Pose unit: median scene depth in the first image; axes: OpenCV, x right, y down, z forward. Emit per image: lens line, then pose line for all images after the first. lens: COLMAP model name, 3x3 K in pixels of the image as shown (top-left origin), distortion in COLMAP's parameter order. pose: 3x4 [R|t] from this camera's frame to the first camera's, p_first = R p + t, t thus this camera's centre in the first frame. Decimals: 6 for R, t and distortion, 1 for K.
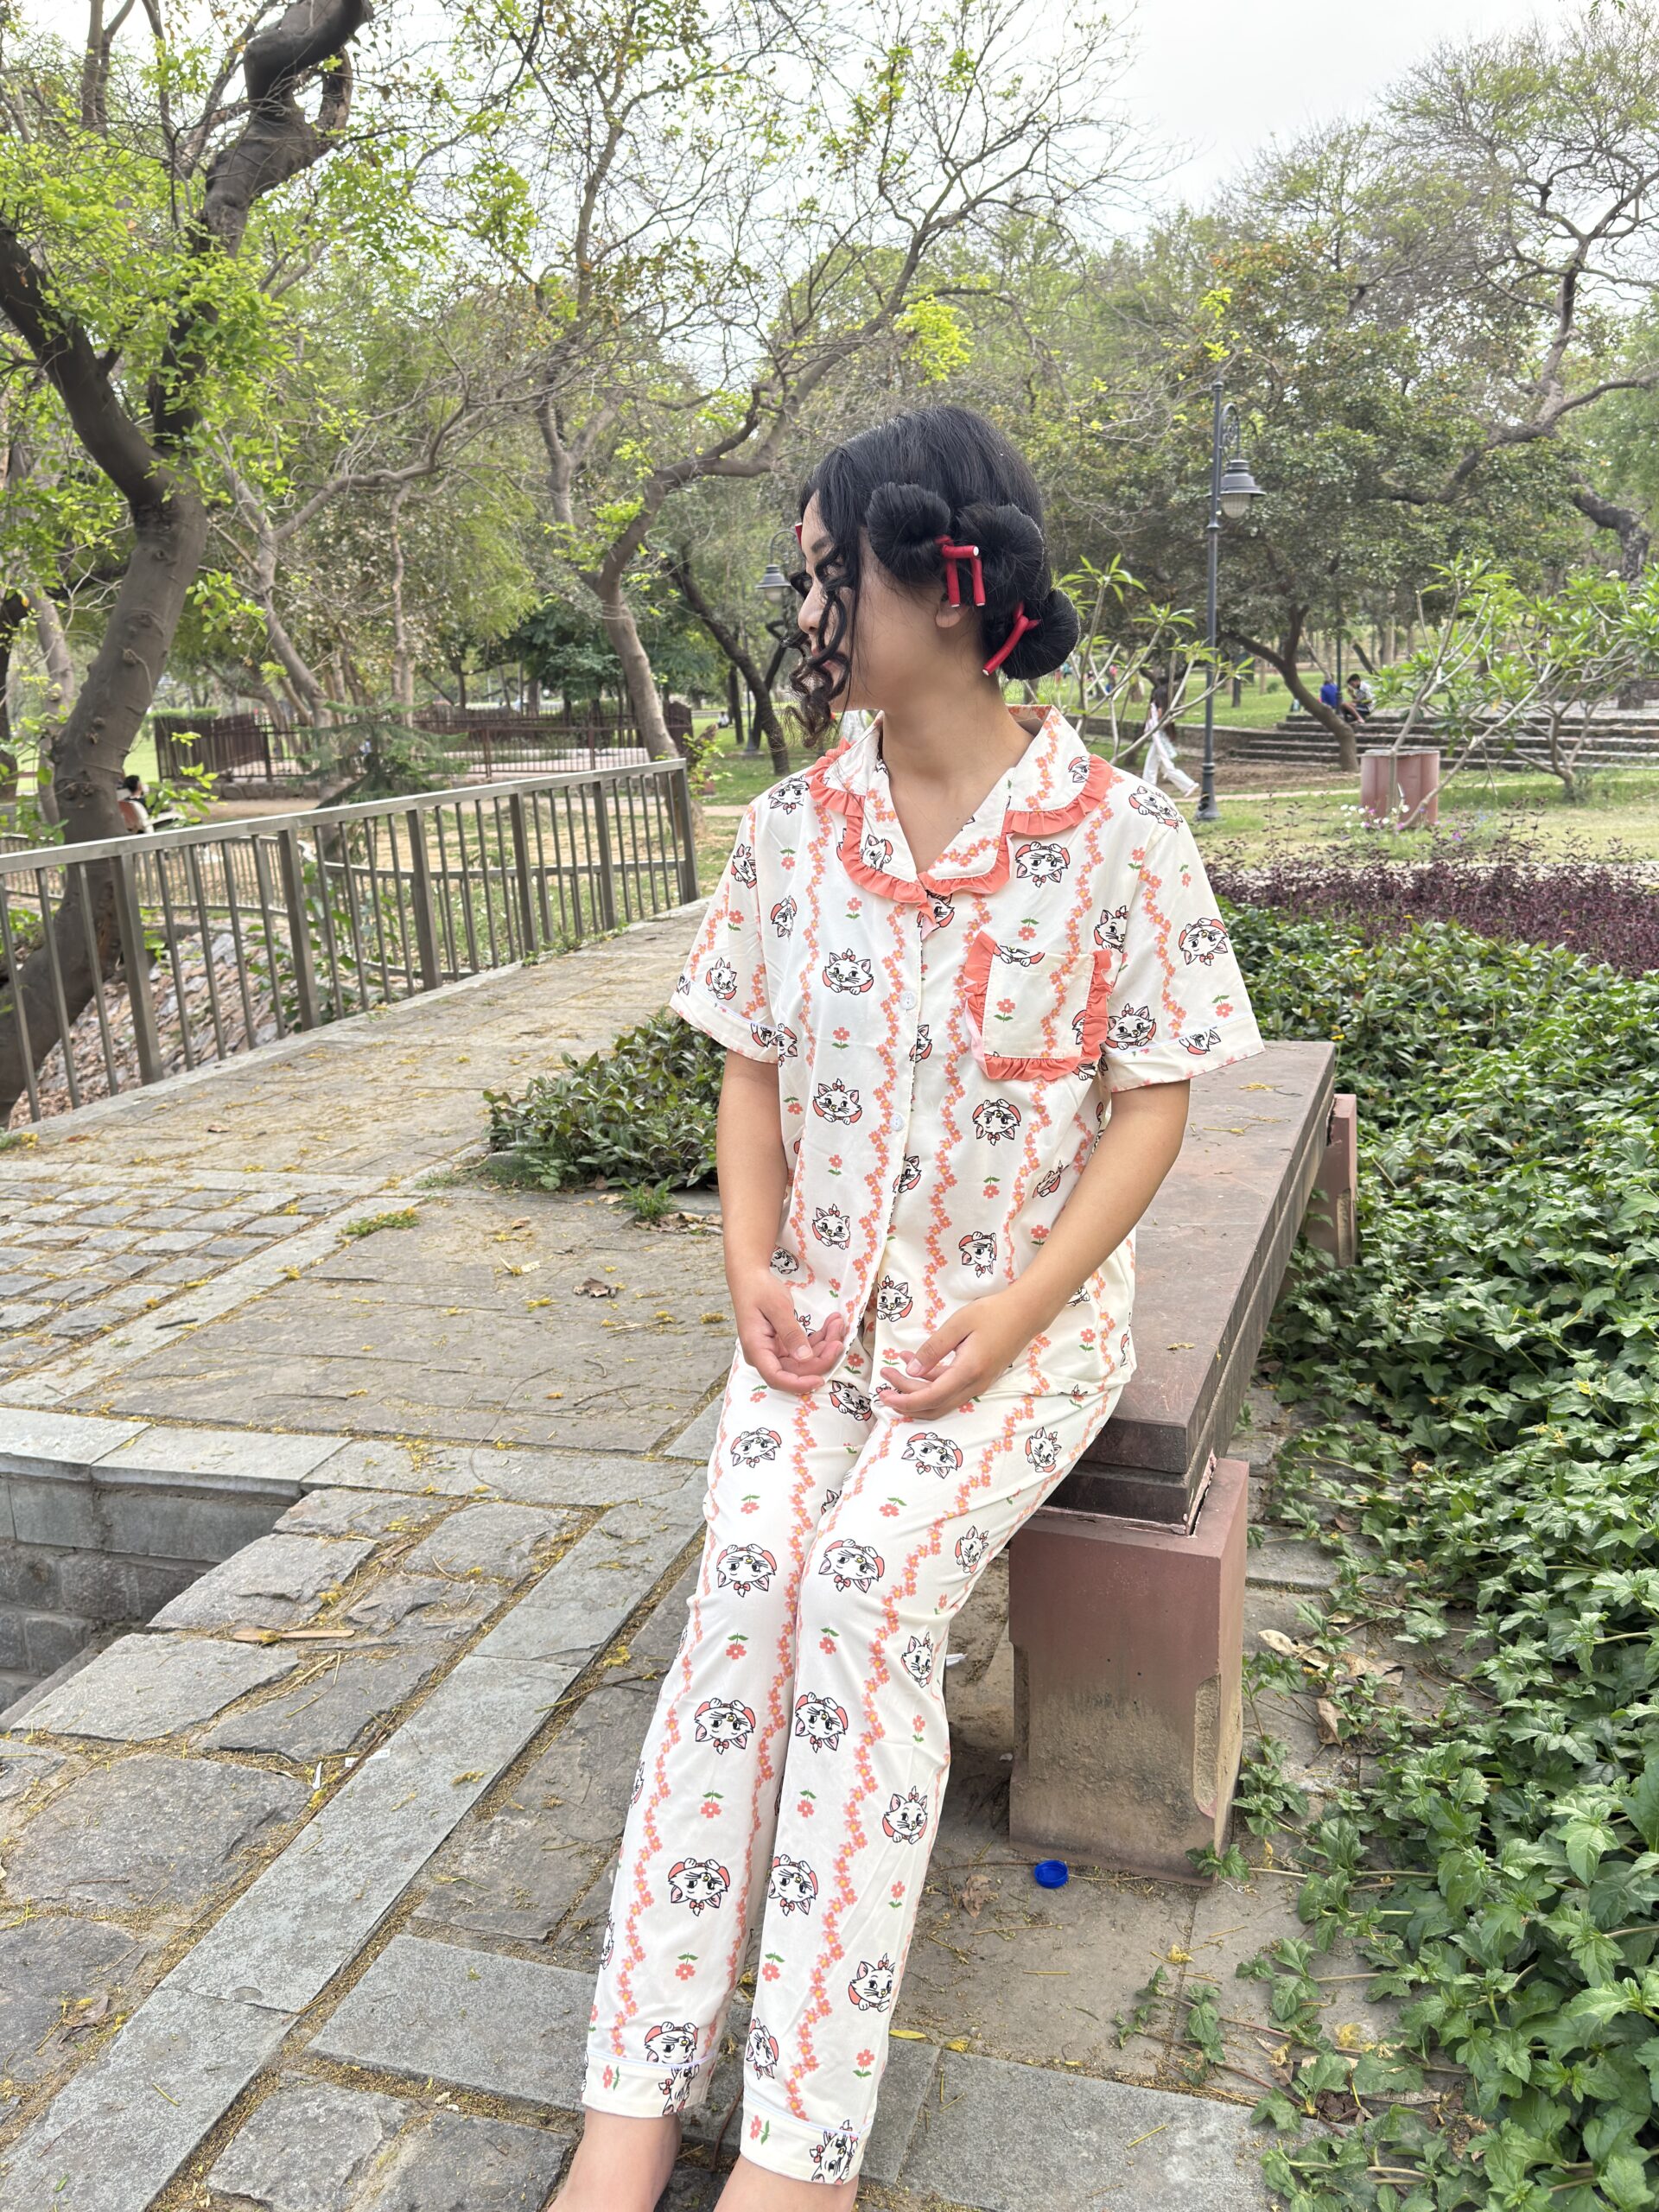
lens RADIAL K [[1827.9, 0, 858.2], [0, 1827.9, 1094.9], [0, 0, 1]] dist [0.074747, -0.119654]
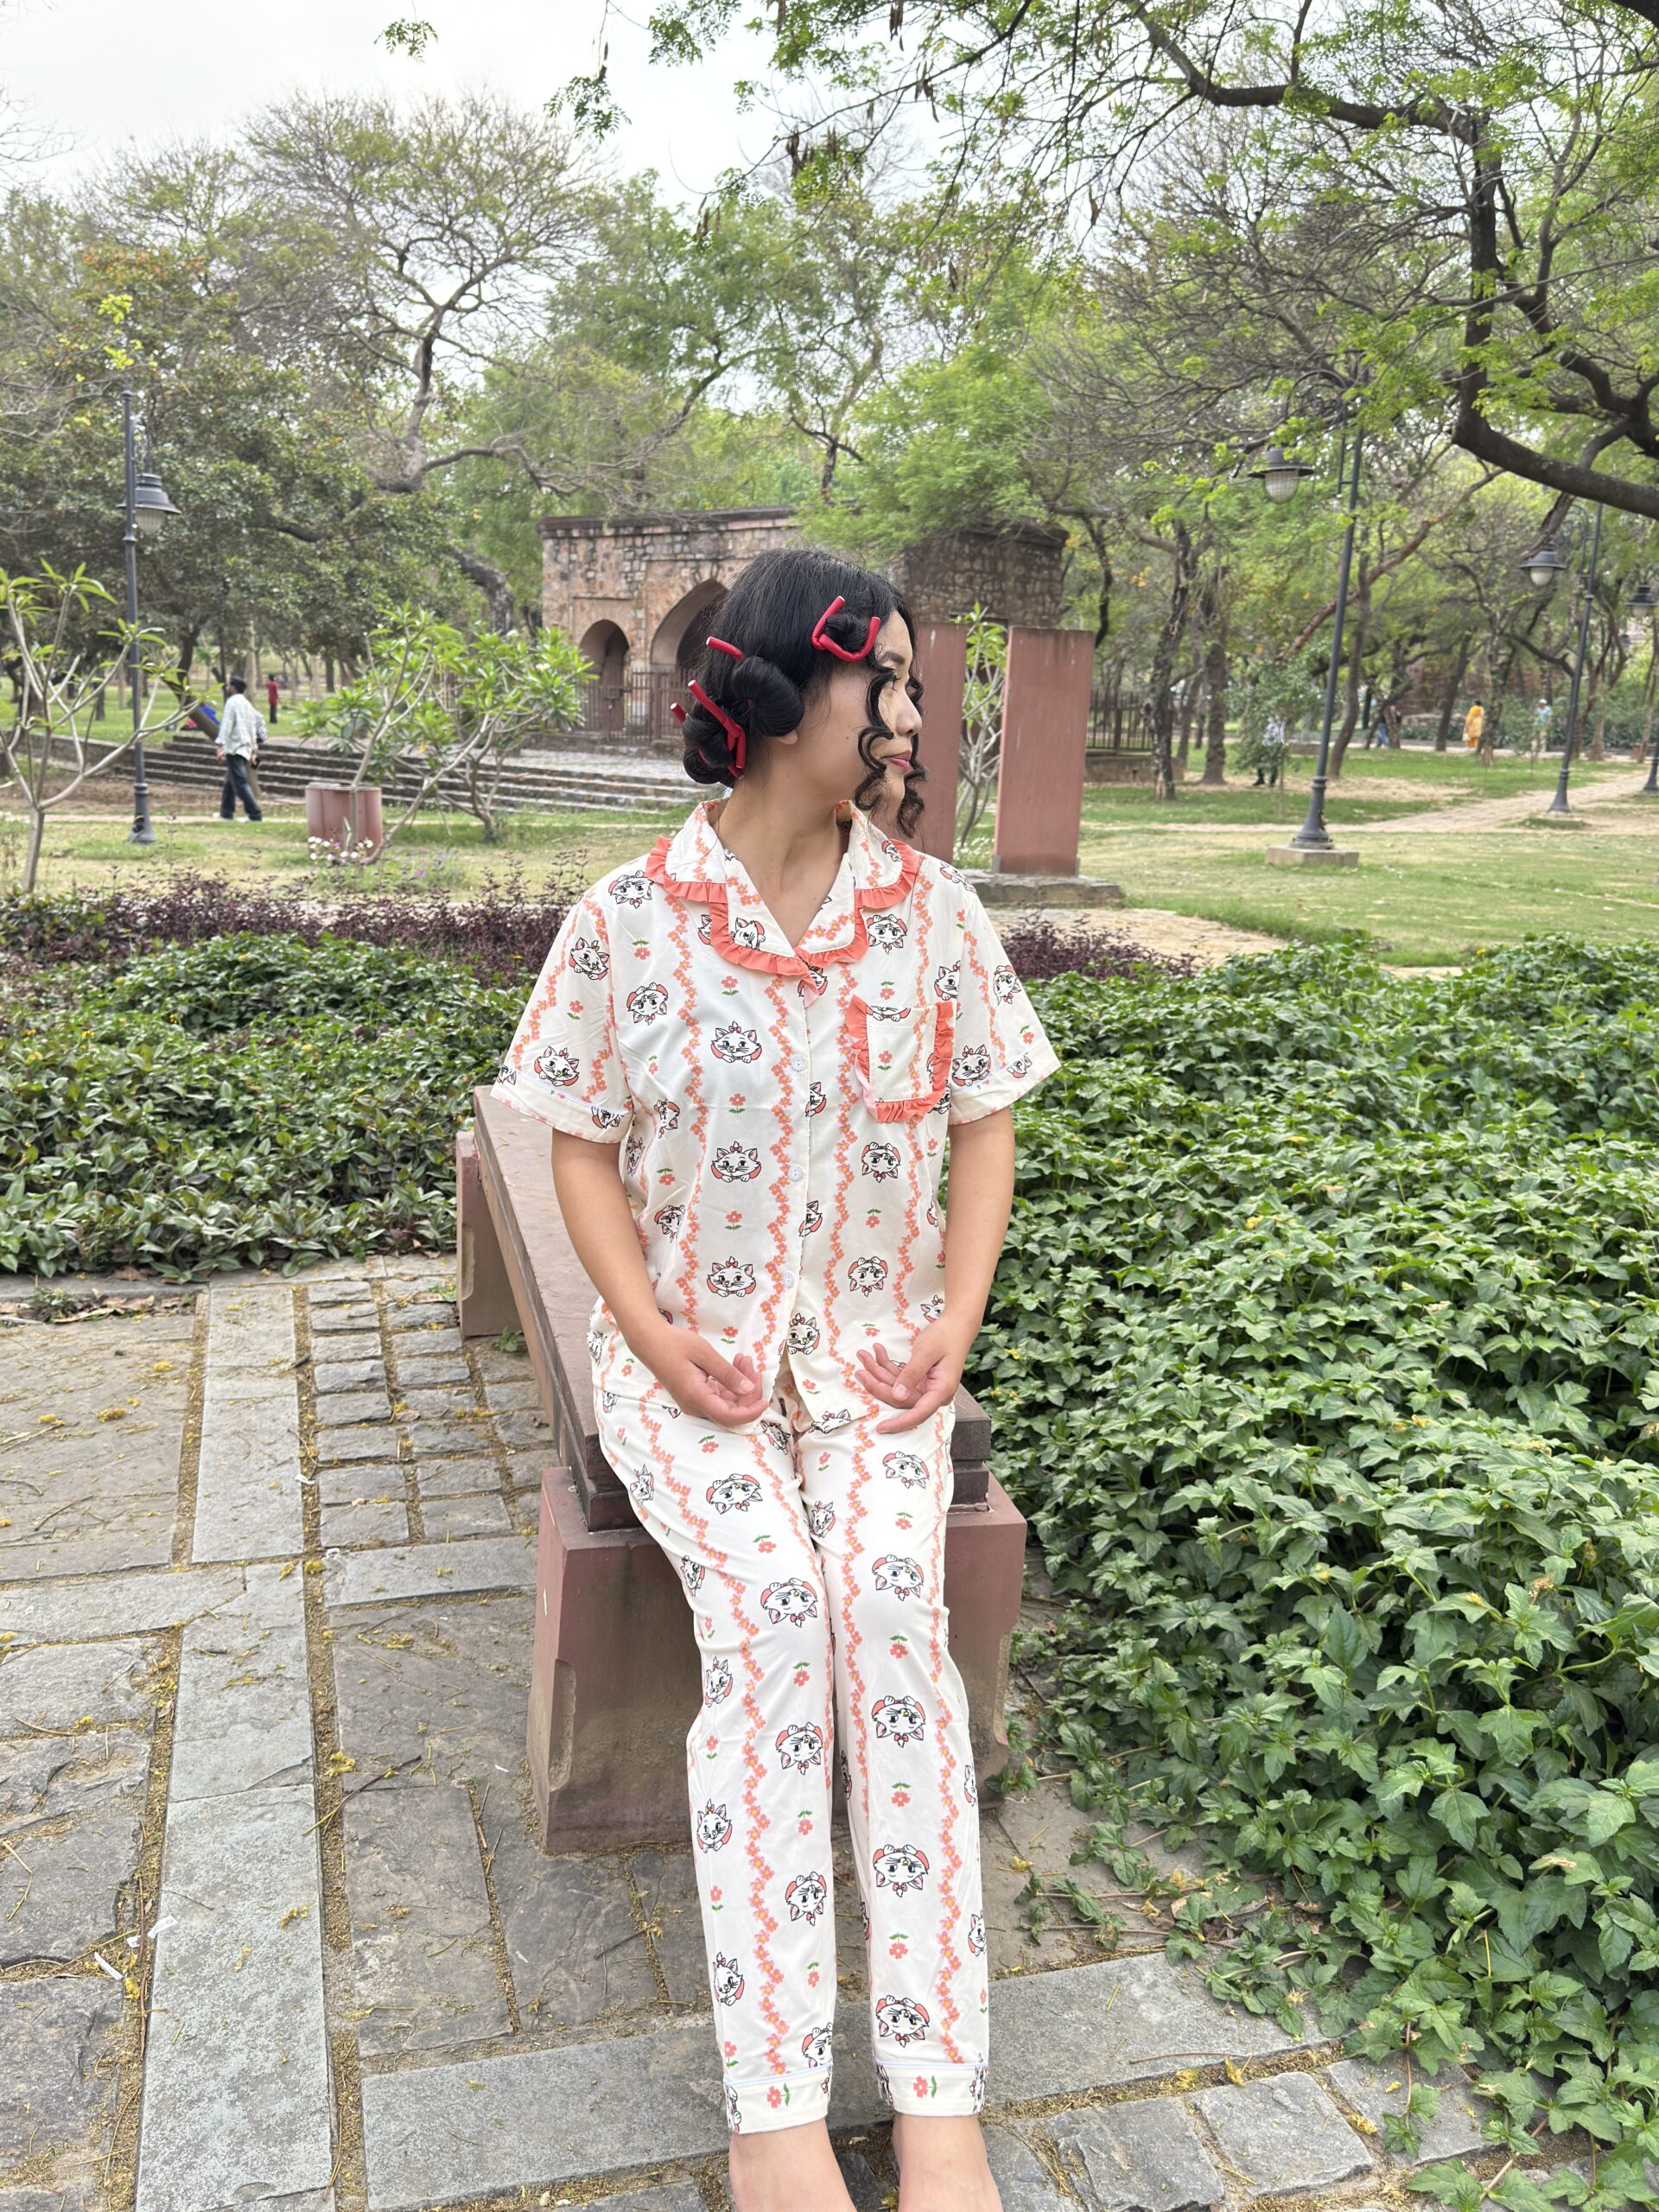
lens RADIAL K [[1827.9, 0, 851.5], [0, 1827.9, 1097.0], [0, 0, 1]] dist [0.074747, -0.119654]
pose [[0.821494, -0.044207, 0.568500, -0.242509], [0.051761, 0.998655, 0.002860, -0.013788], [-0.567862, 0.027077, 0.822678, 0.033505]]
